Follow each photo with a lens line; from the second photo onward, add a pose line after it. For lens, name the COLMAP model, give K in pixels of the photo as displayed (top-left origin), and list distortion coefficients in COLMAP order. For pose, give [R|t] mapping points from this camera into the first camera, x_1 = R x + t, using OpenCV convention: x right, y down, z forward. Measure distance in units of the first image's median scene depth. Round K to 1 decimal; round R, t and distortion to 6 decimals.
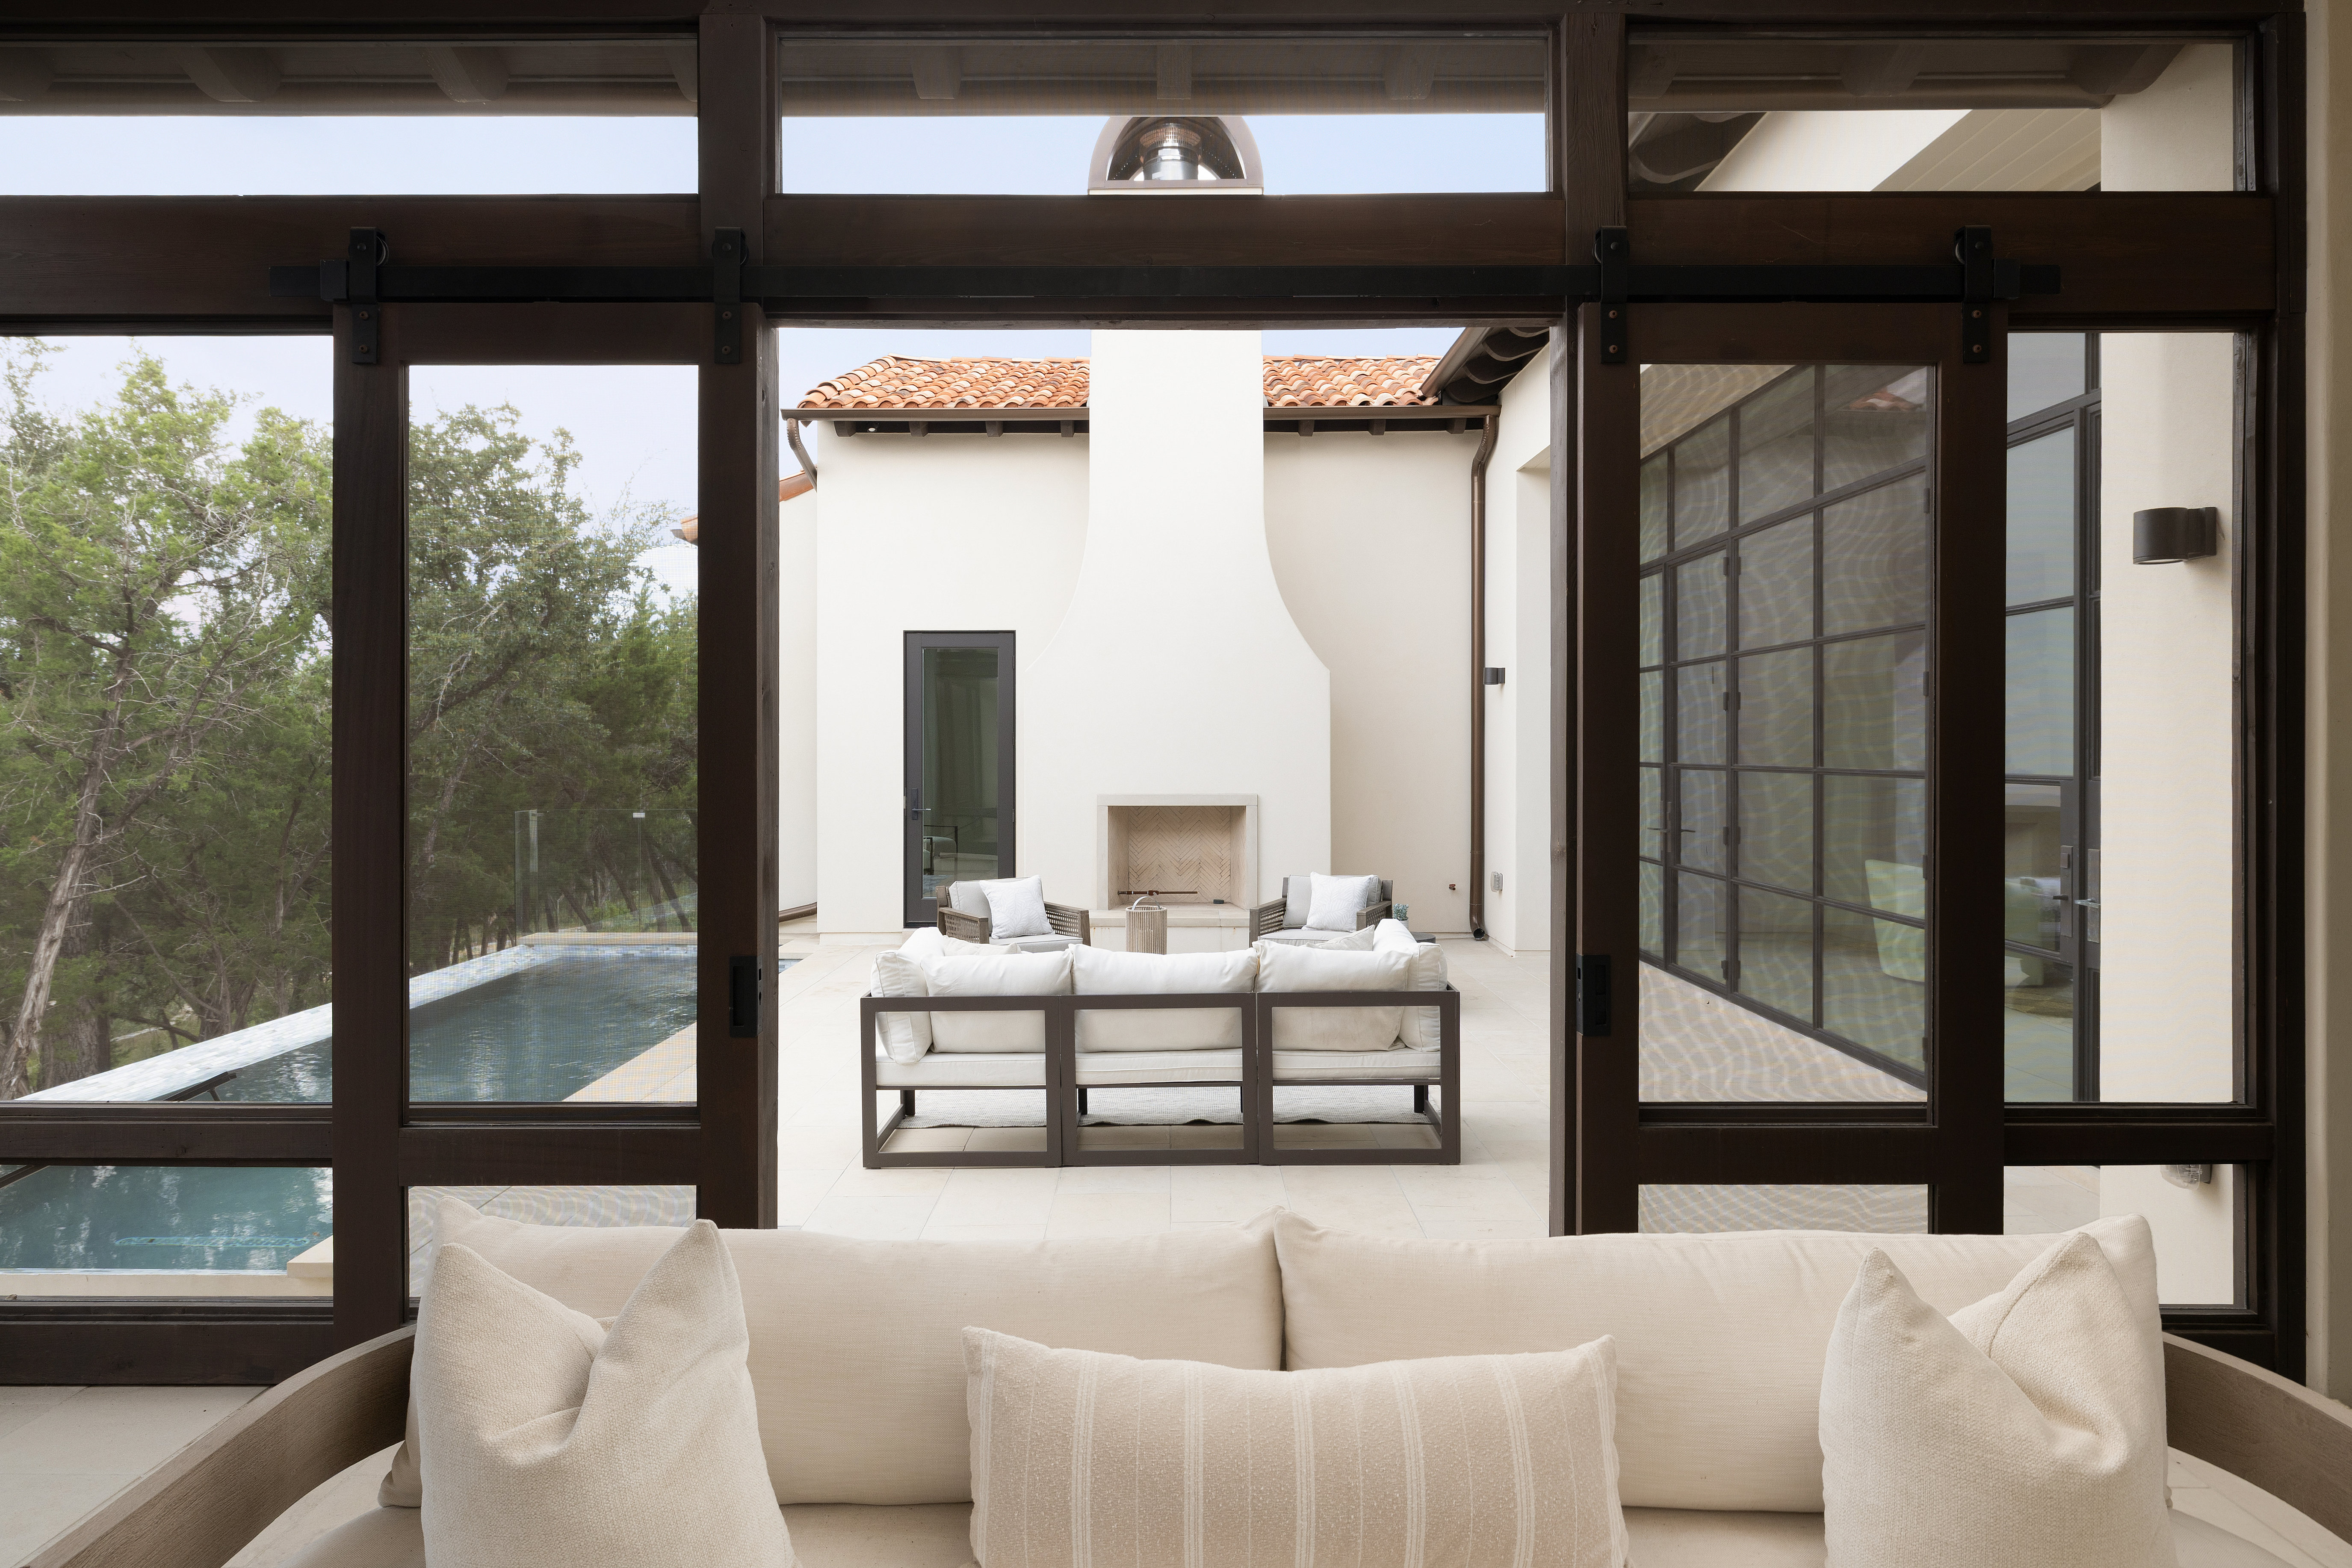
lens RADIAL K [[1392.3, 0, 1173.8], [0, 1392.3, 767.7], [0, 0, 1]] dist [-0.004353, -0.000030]
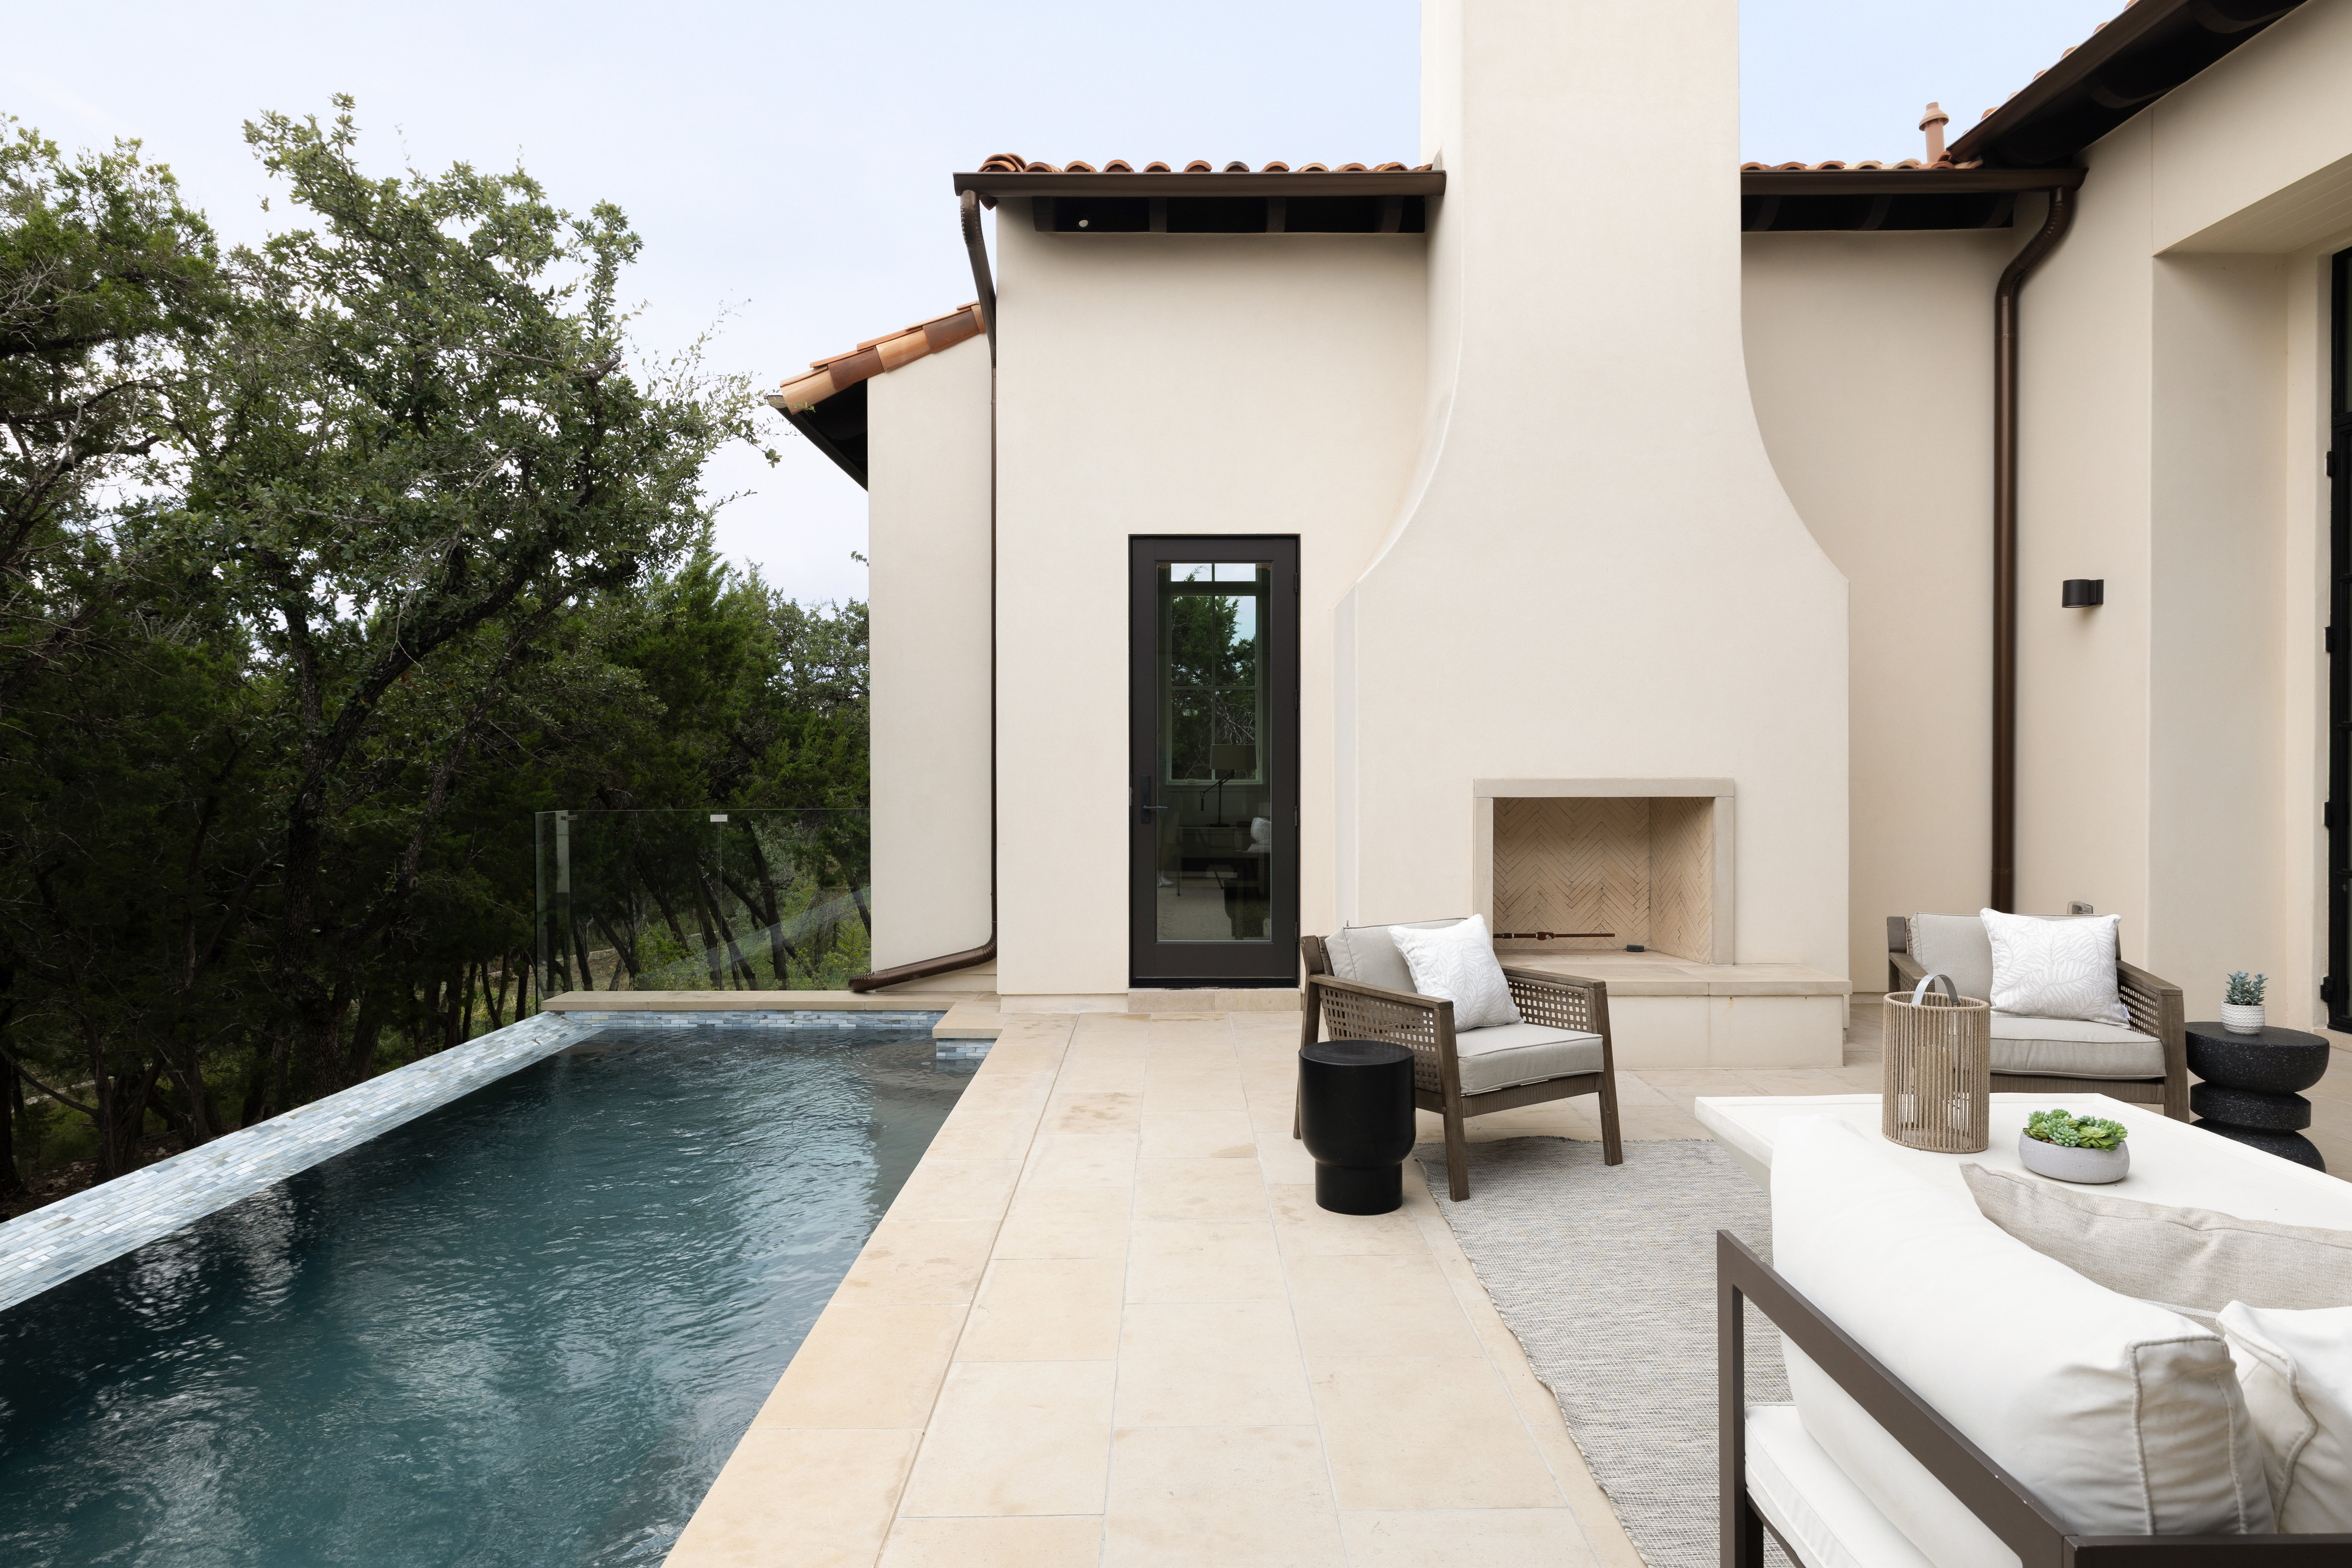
lens RADIAL K [[1321.1, 0, 1178.1], [0, 1321.1, 795.4], [0, 0, 1]] dist [0.002139, -0.000696]
pose [[0.999974, -0.001035, 0.007112, -0.175448], [0.000991, 0.999981, 0.006165, 0.020479], [-0.007118, -0.006158, 0.999956, 0.375434]]
